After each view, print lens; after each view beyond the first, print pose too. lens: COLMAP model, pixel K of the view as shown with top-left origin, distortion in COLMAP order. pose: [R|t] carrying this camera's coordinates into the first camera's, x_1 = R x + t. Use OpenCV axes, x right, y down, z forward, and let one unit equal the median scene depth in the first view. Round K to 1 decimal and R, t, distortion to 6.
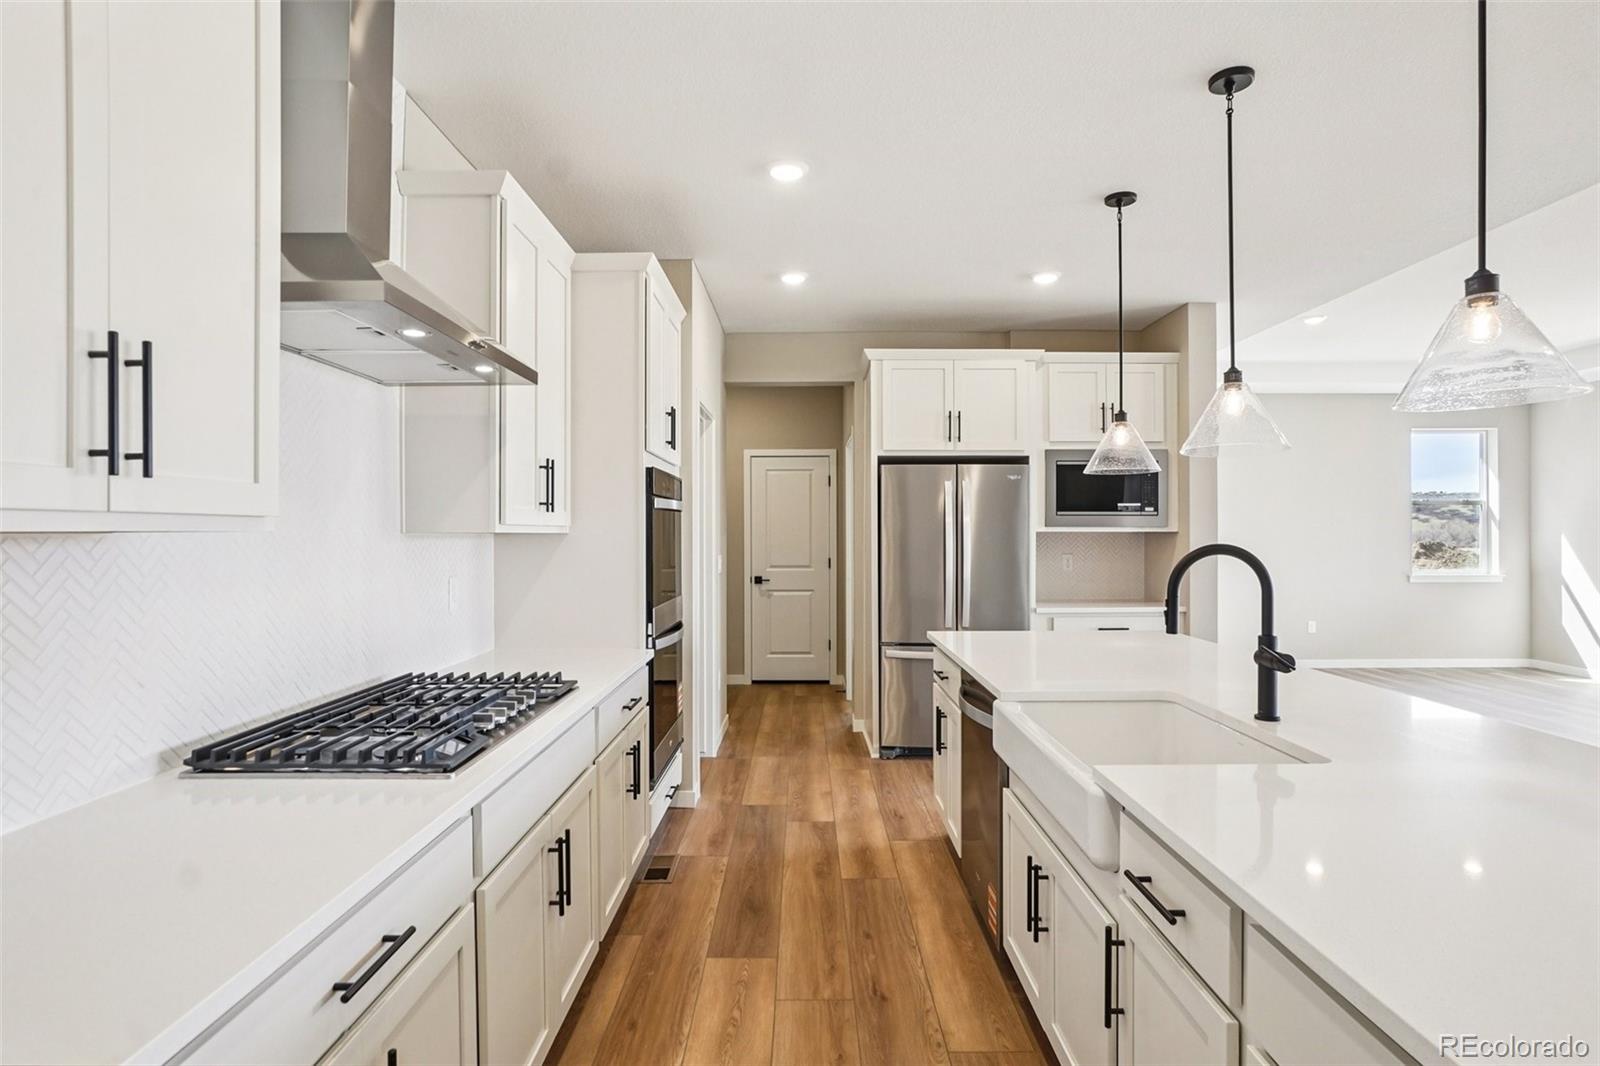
lens RADIAL K [[844.8, 0, 803.8], [0, 844.8, 523.7], [0, 0, 1]] dist [0.001550, 0.000202]
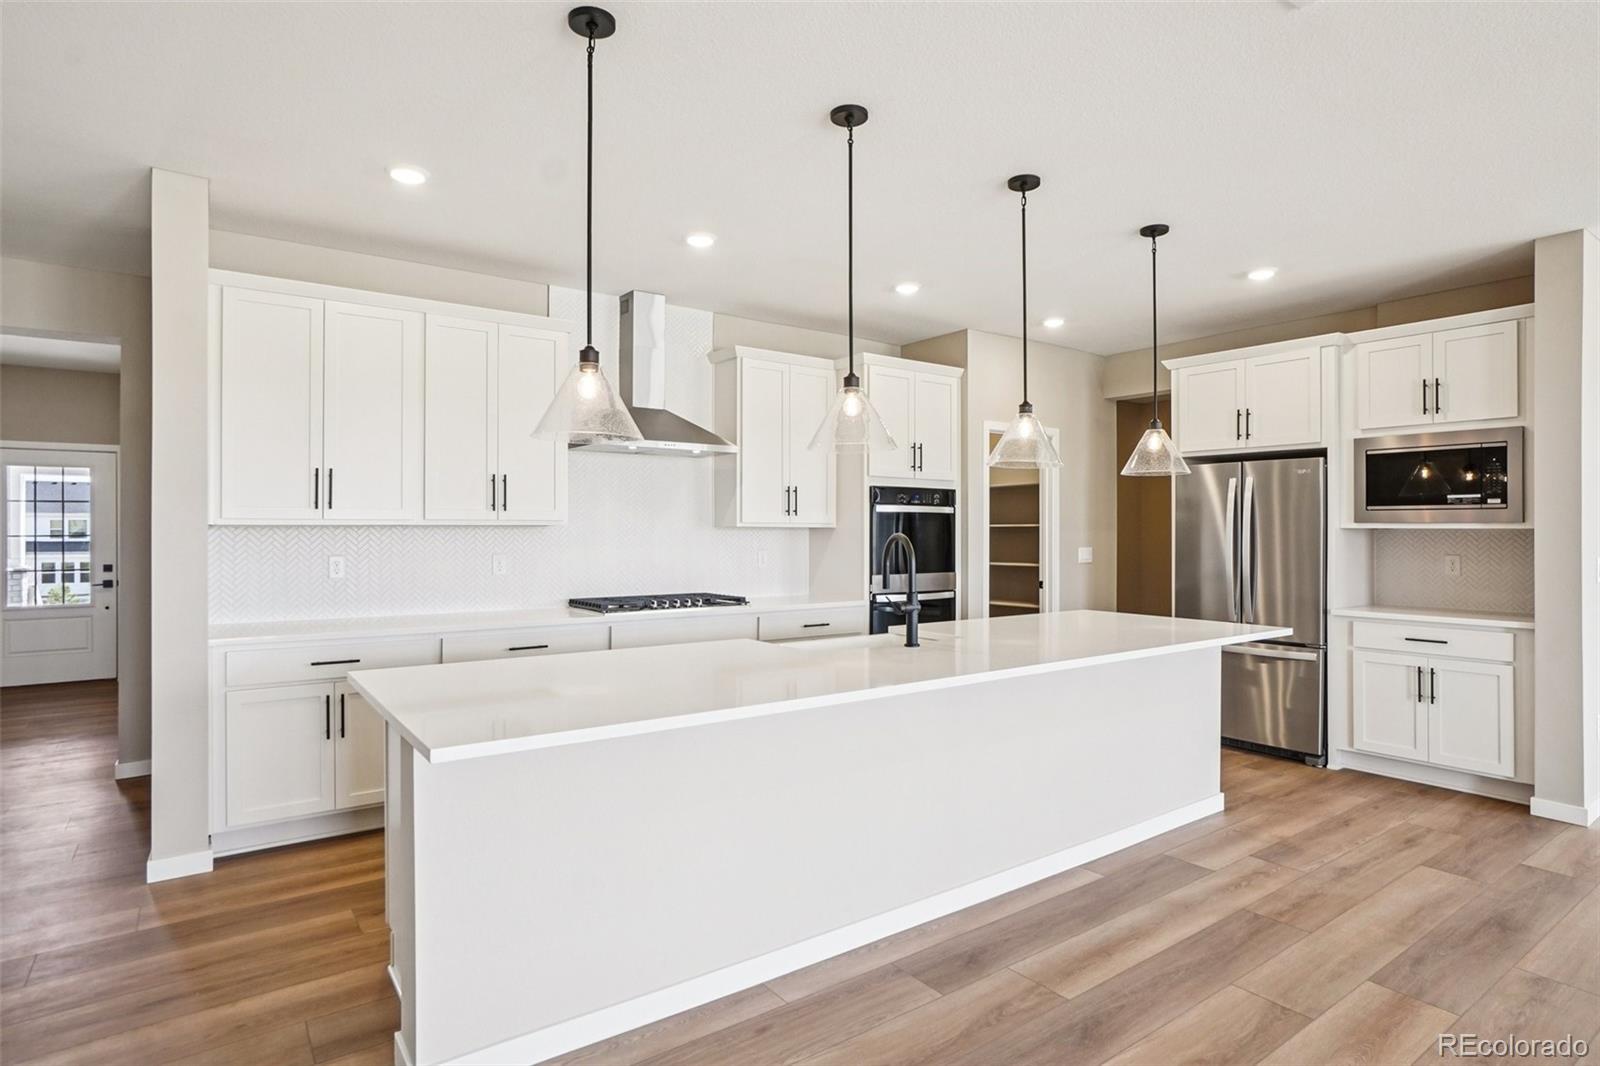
lens RADIAL K [[844.8, 0, 803.8], [0, 844.8, 523.7], [0, 0, 1]] dist [0.001550, 0.000202]
pose [[0.588453, -0.002547, -0.808527, 0.678549], [0.003818, 0.999993, -0.000371, 0.002498], [0.808522, -0.002868, 0.588458, -0.022427]]
